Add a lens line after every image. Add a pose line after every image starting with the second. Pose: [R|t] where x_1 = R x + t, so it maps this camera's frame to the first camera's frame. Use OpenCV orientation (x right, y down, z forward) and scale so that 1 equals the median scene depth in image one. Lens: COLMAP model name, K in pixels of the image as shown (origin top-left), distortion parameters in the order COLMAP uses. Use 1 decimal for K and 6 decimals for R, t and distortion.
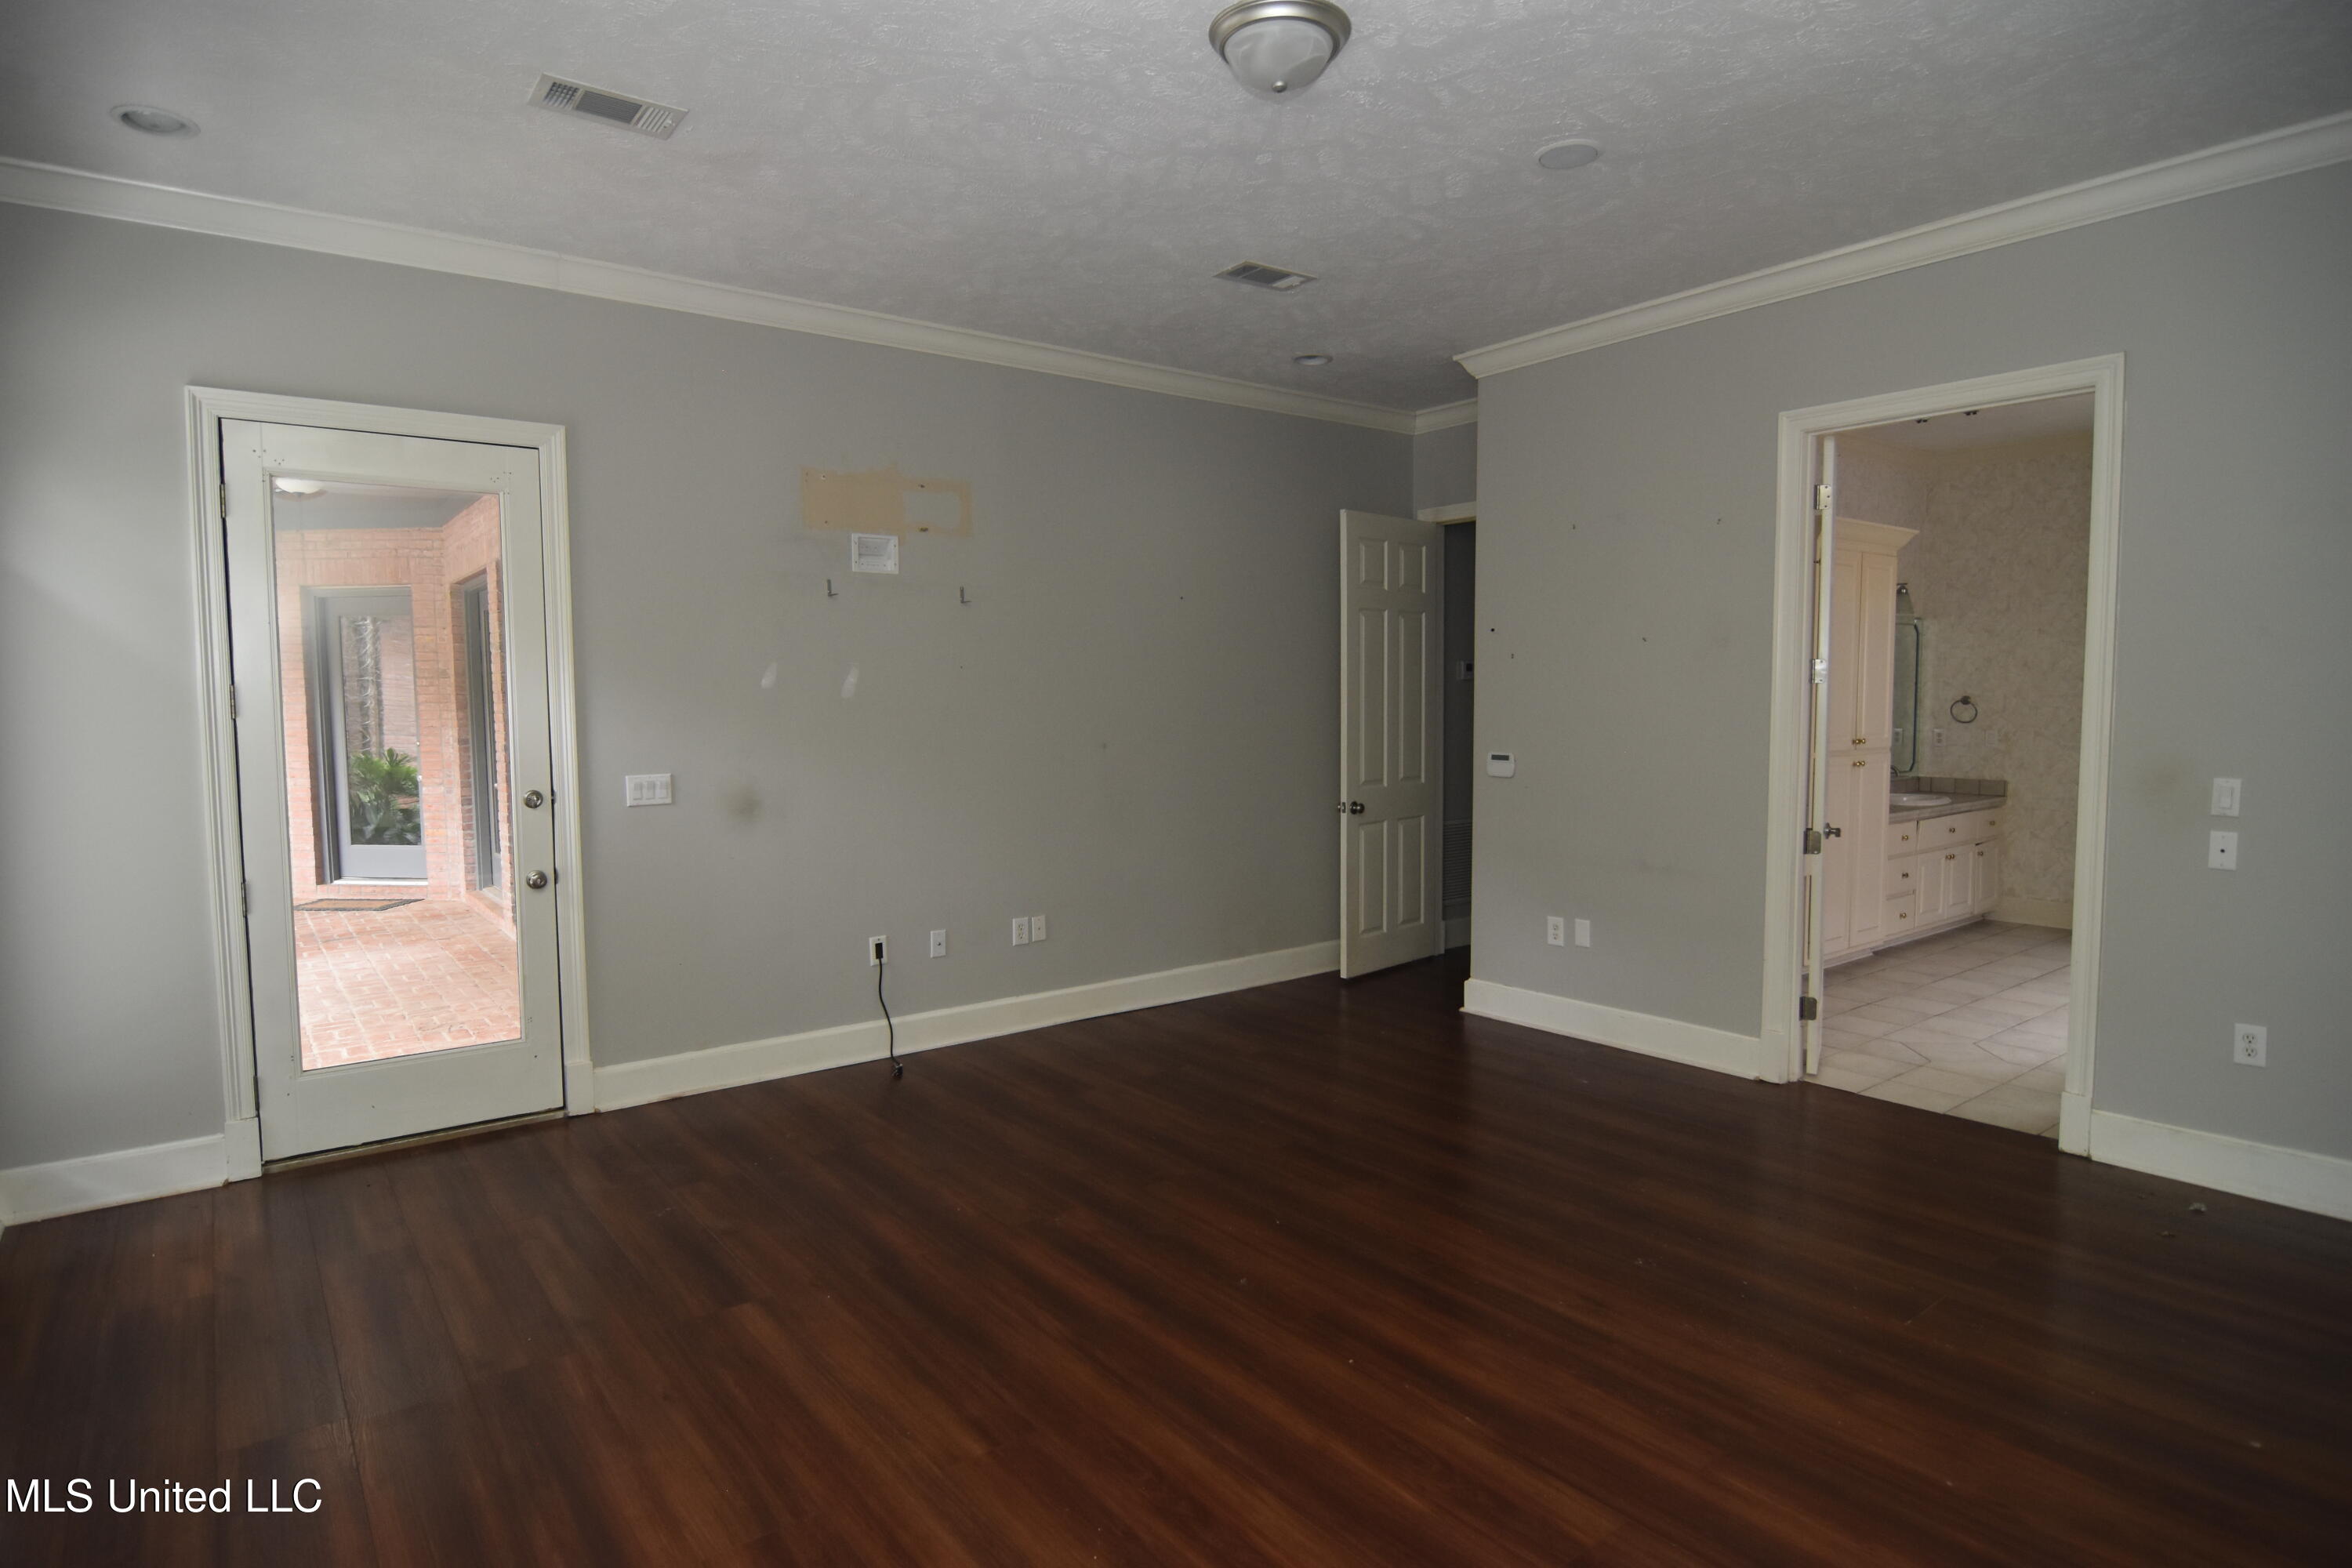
lens RADIAL K [[1247.8, 0, 1165.1], [0, 1247.8, 785.2], [0, 0, 1]] dist [-0.014387, -0.007035]
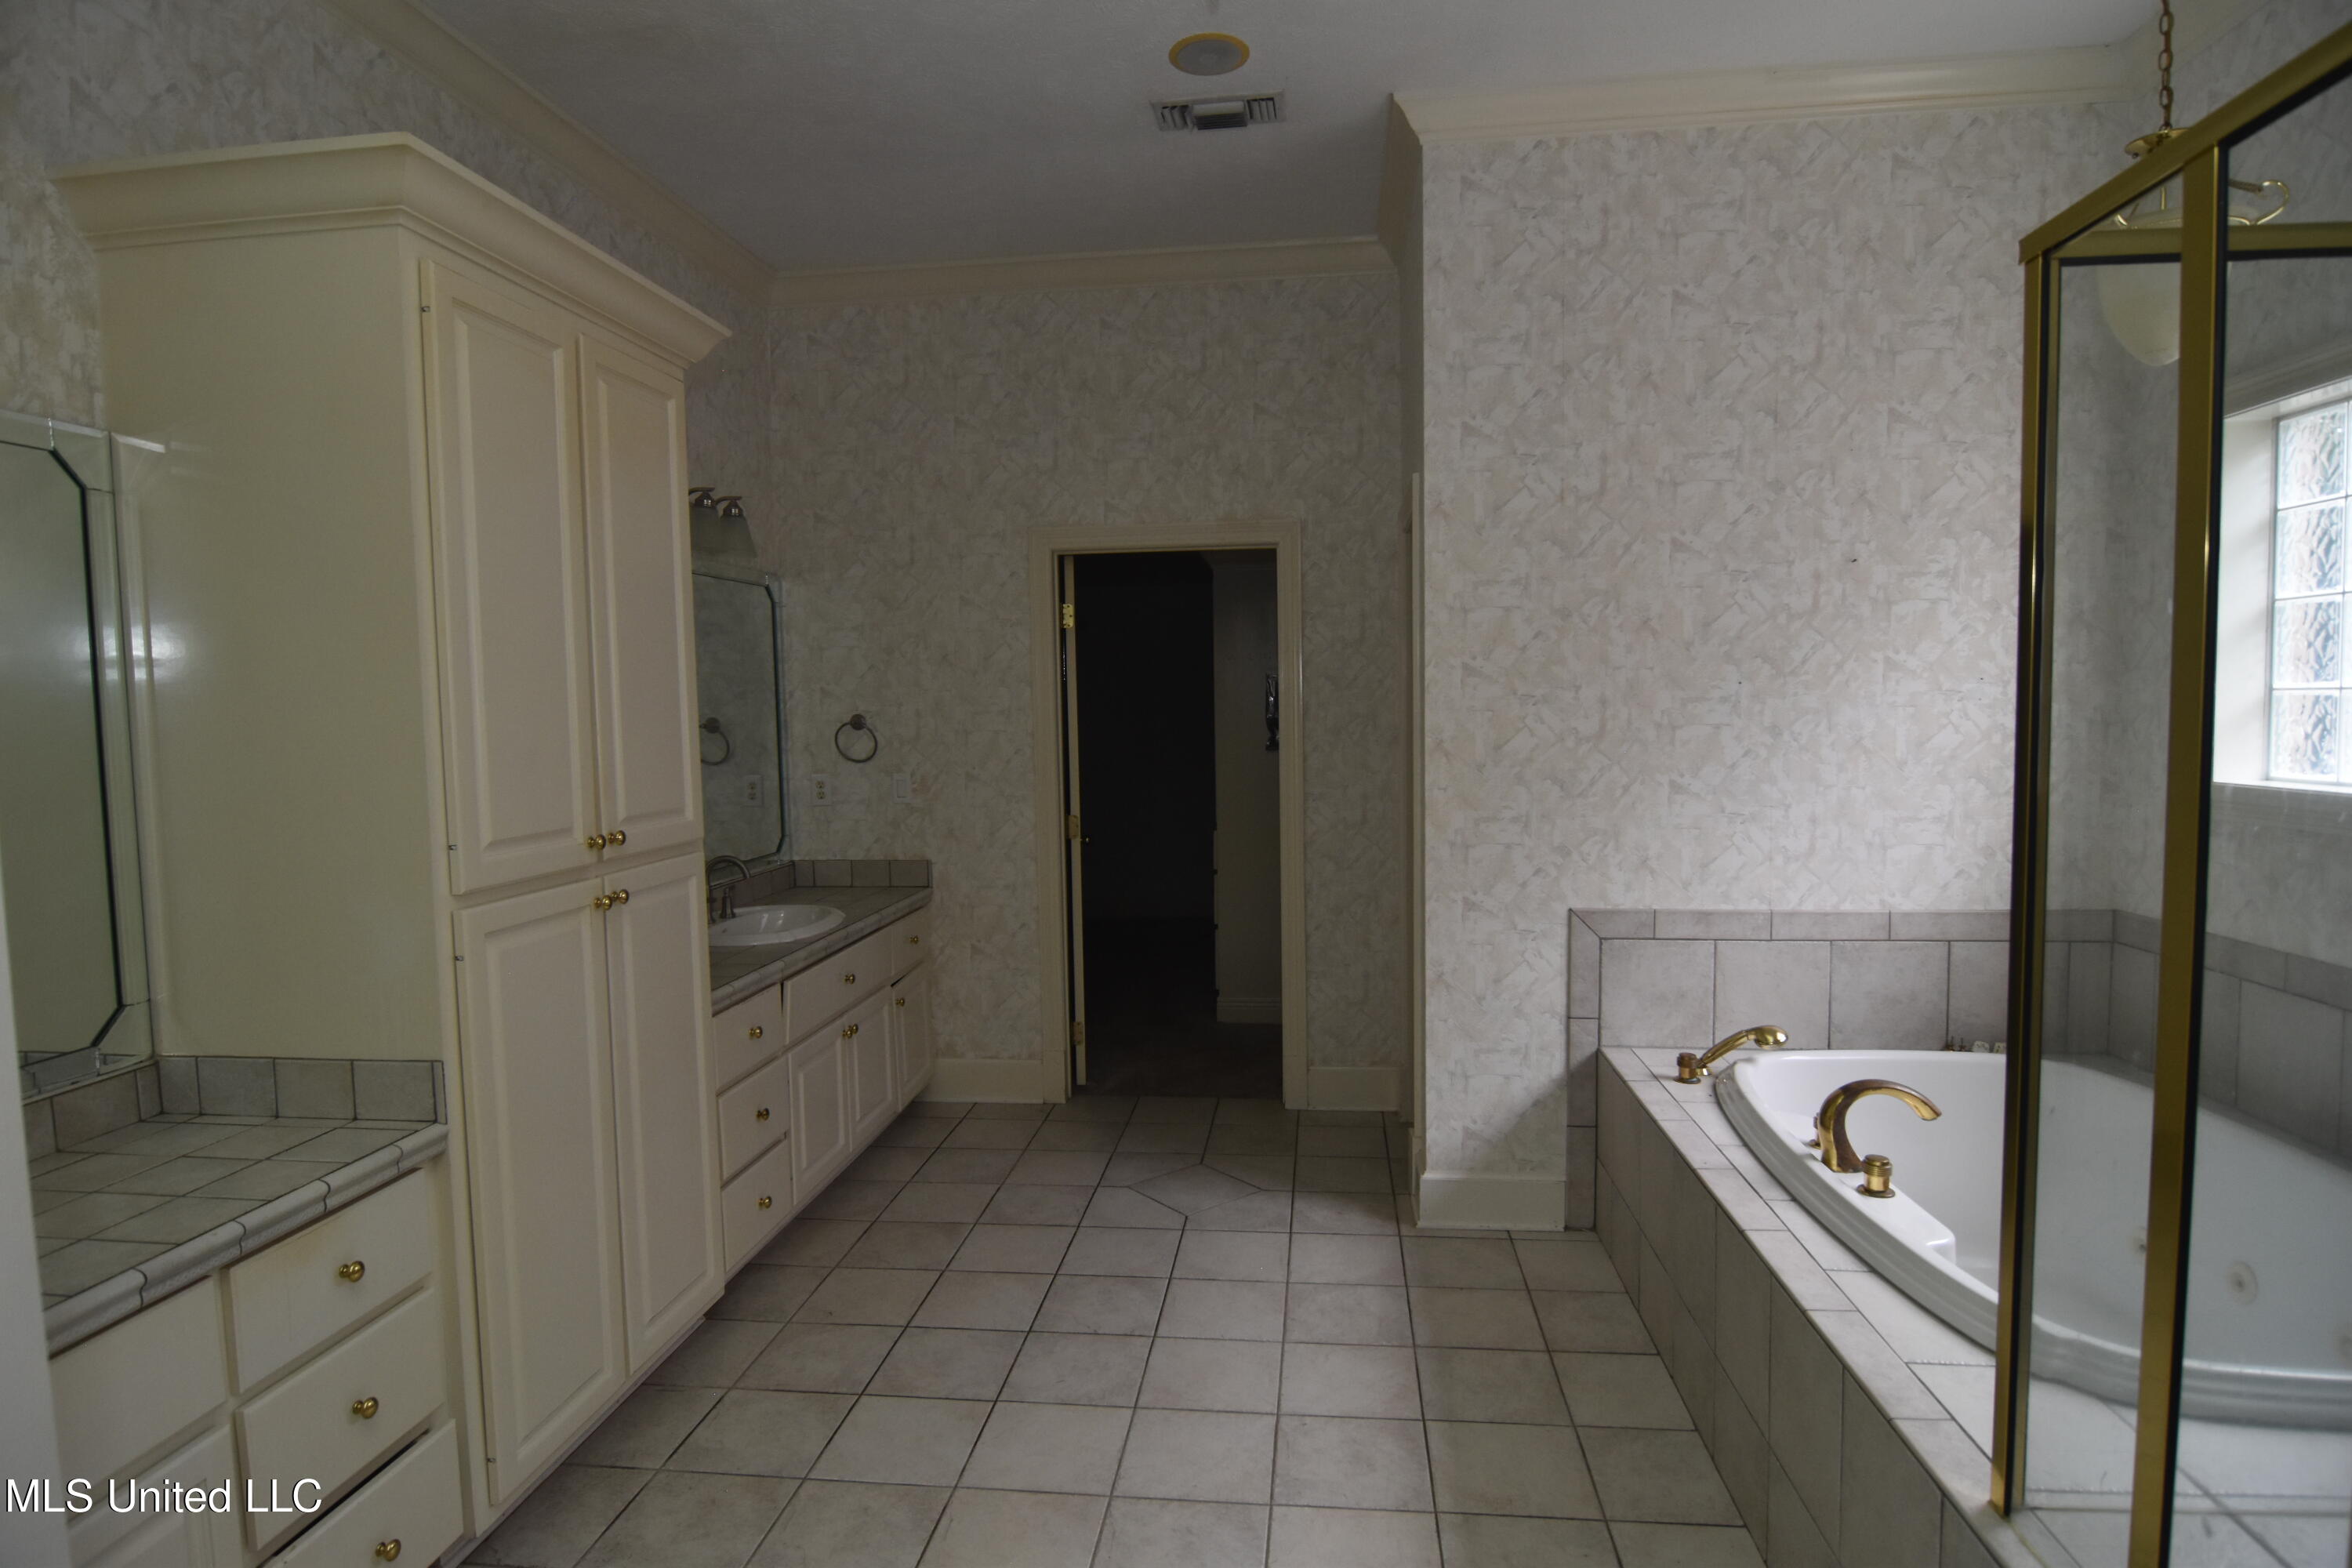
lens RADIAL K [[1247.8, 0, 1165.1], [0, 1247.8, 785.2], [0, 0, 1]] dist [-0.014387, -0.007035]
pose [[0.692403, -0.055720, 0.719356, 0.339293], [0.068219, 0.997603, 0.011610, -0.037628], [-0.718279, 0.041034, 0.694544, 0.515197]]
